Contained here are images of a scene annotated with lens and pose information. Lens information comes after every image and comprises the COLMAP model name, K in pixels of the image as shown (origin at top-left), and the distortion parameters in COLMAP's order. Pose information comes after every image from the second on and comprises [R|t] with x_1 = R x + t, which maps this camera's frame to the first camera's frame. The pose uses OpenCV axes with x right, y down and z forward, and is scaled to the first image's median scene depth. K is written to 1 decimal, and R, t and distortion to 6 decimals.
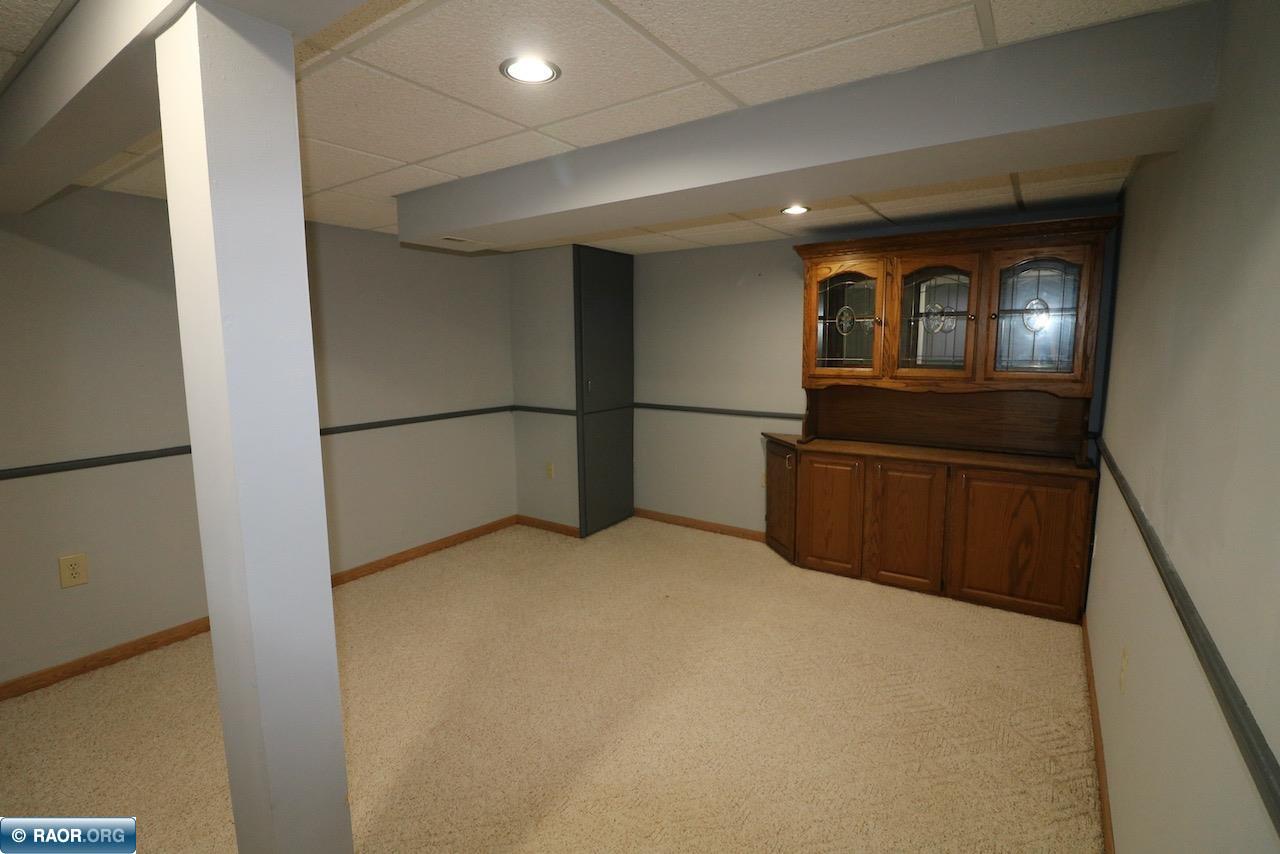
lens RADIAL K [[588.2, 0, 639.4], [0, 588.2, 427.8], [0, 0, 1]] dist [-0.012440, -0.004303]
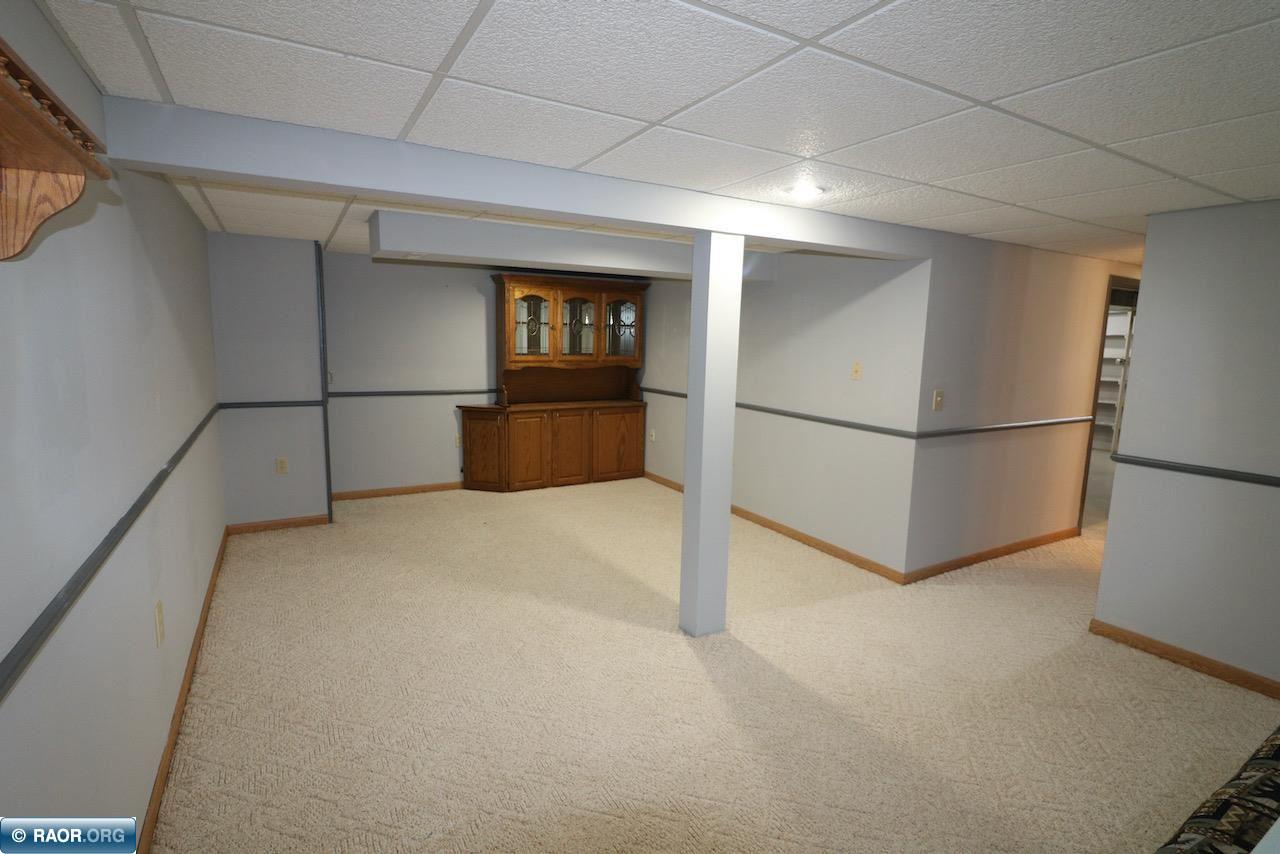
lens RADIAL K [[619.3, 0, 641.9], [0, 619.3, 424.0], [0, 0, 1]] dist [0.000102, -0.000001]
pose [[0.419547, -0.109282, 0.901131, -0.919092], [0.105256, 0.991887, 0.071283, -0.006892], [-0.901611, 0.064943, 0.427646, 0.032257]]
